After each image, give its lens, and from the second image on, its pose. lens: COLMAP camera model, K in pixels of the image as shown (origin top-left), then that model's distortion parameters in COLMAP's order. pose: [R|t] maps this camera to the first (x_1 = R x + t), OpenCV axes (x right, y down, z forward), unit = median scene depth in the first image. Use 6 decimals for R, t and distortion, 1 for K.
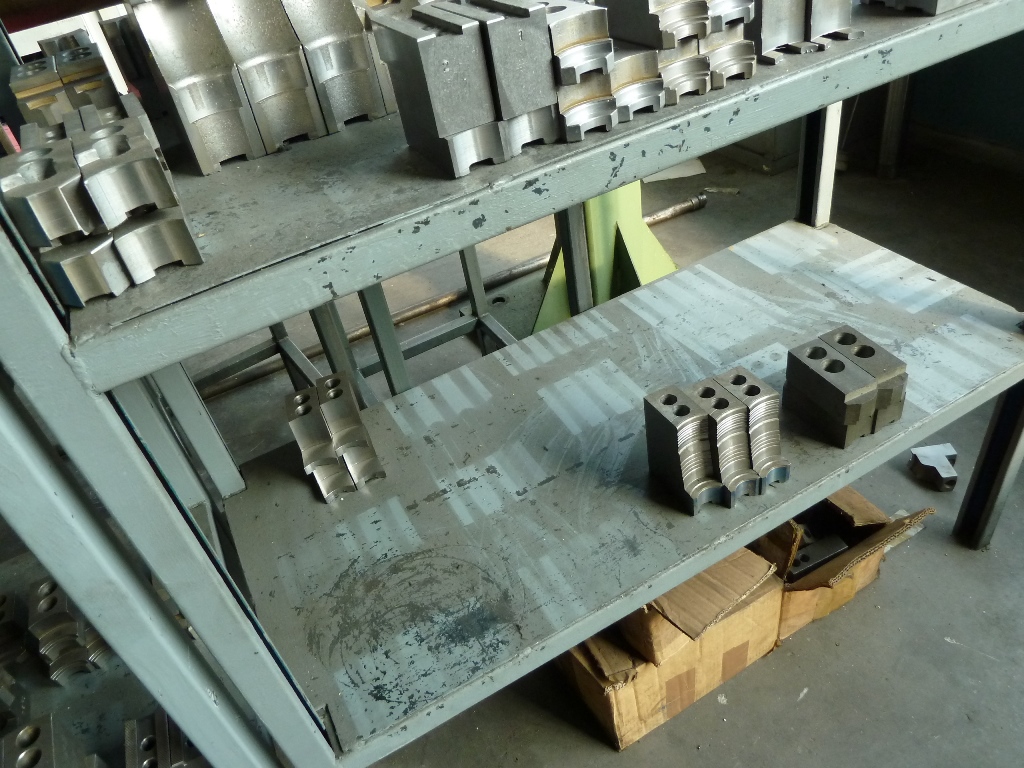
lens RADIAL K [[768.7, 0, 512.5], [0, 768.7, 383.1], [0, 0, 1]] dist [-0.035339, 0.005593]
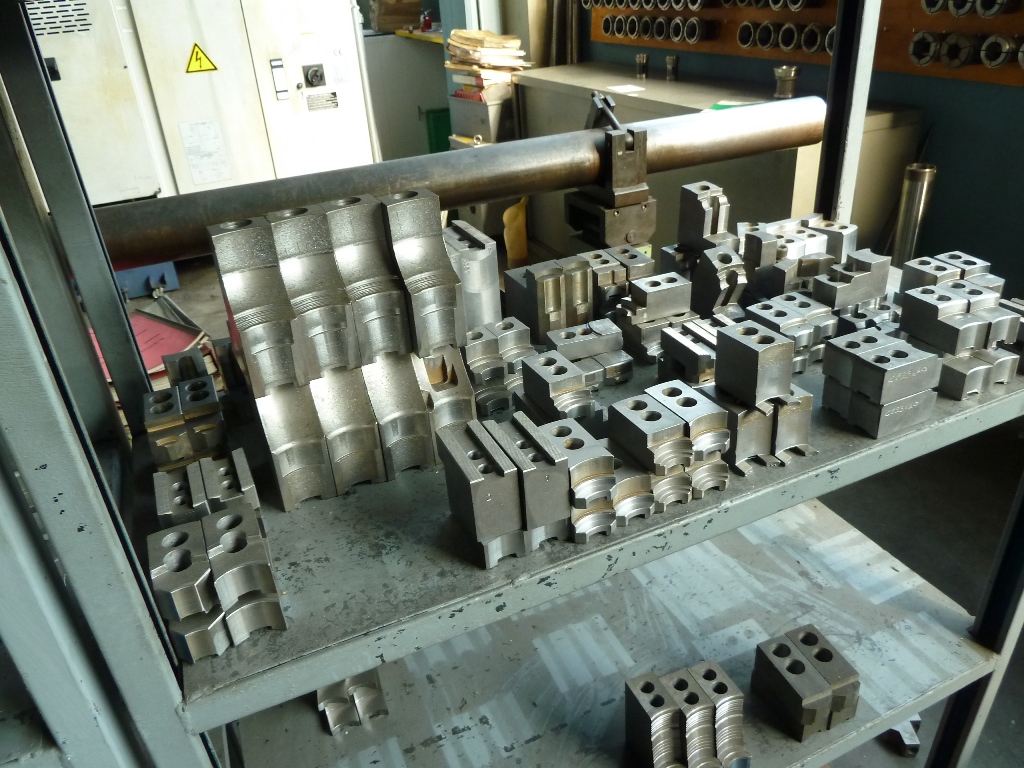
lens RADIAL K [[768.7, 0, 511.6], [0, 768.7, 384.6], [0, 0, 1]] dist [-0.035339, 0.005593]
pose [[0.994276, 0.105788, -0.014954, -0.026477], [-0.106797, 0.980130, -0.167151, -0.211305], [-0.003026, 0.167792, 0.985818, -0.192222]]
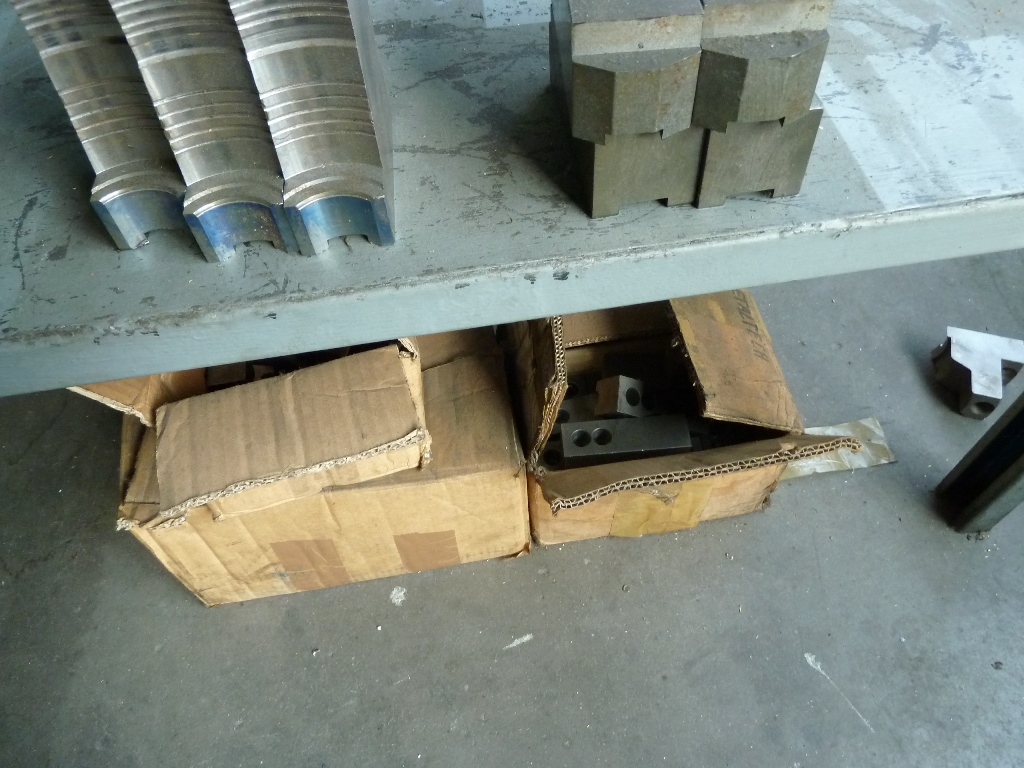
lens RADIAL K [[768.7, 0, 514.4], [0, 768.7, 381.8], [0, 0, 1]] dist [-0.035339, 0.005593]
pose [[0.936051, 0.336439, -0.103036, 0.500760], [-0.286576, 0.898859, 0.331554, 0.049394], [0.204163, -0.280824, 0.937793, 0.680824]]
